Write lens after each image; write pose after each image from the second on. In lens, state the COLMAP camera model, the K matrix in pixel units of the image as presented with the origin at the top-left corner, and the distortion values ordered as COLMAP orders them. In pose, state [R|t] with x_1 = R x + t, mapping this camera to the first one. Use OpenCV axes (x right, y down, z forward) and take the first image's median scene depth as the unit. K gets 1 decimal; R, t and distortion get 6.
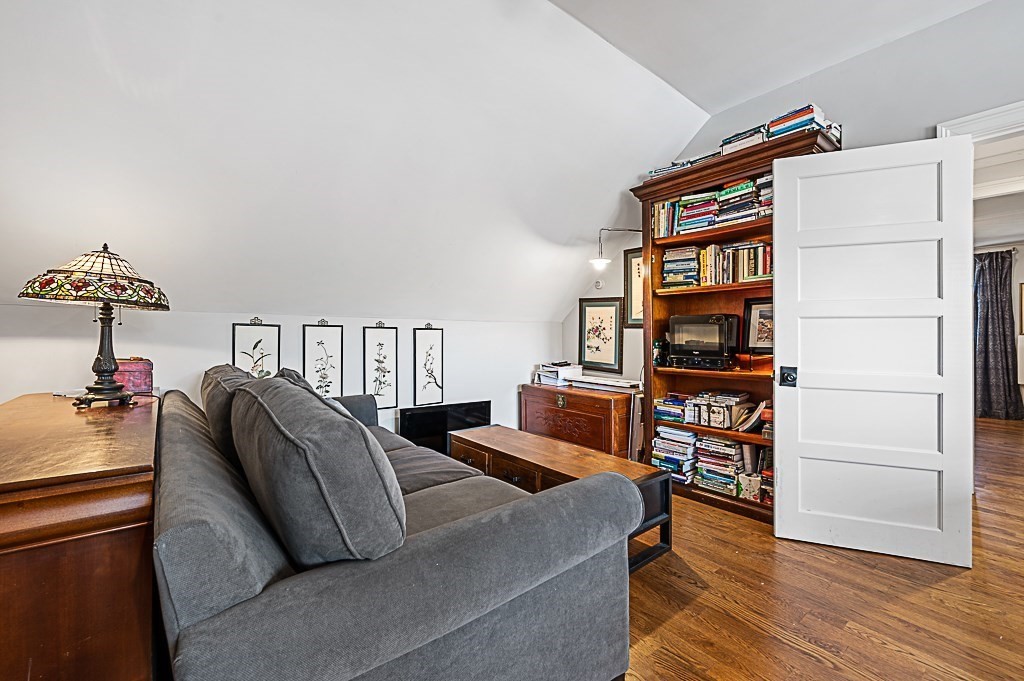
lens RADIAL K [[430.3, 0, 511.3], [0, 430.3, 337.3], [0, 0, 1]] dist [-0.000309, 0.000279]
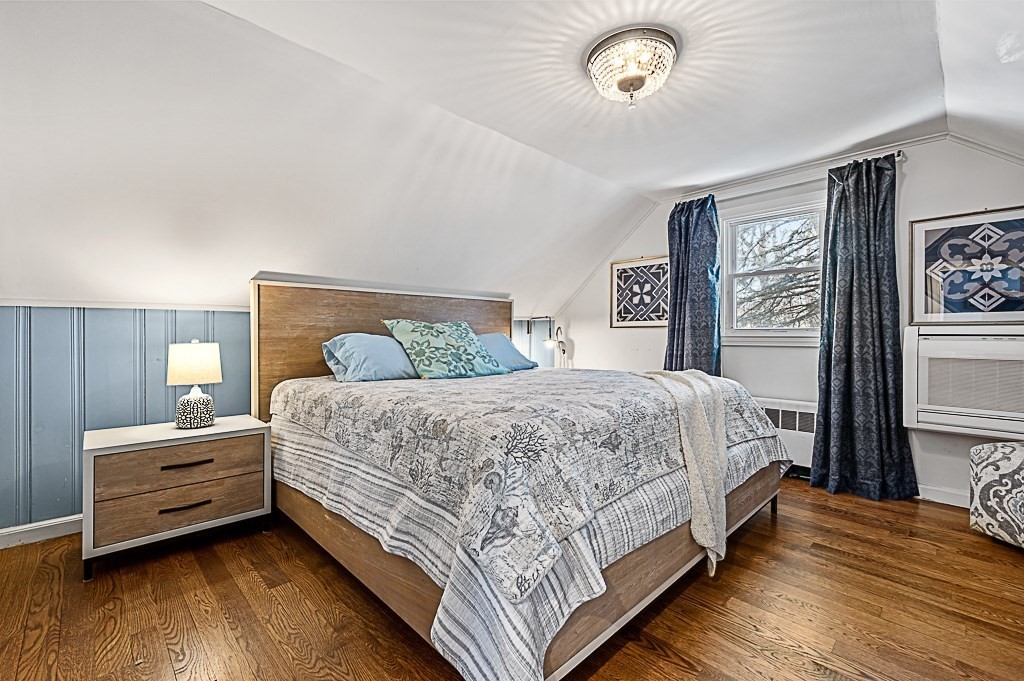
lens RADIAL K [[430.3, 0, 512.8], [0, 430.3, 339.1], [0, 0, 1]] dist [-0.000309, 0.000279]
pose [[0.995348, -0.002519, 0.096309, 0.675347], [0.001730, 0.999964, 0.008266, 0.004528], [-0.096327, -0.008061, 0.995317, 0.546881]]
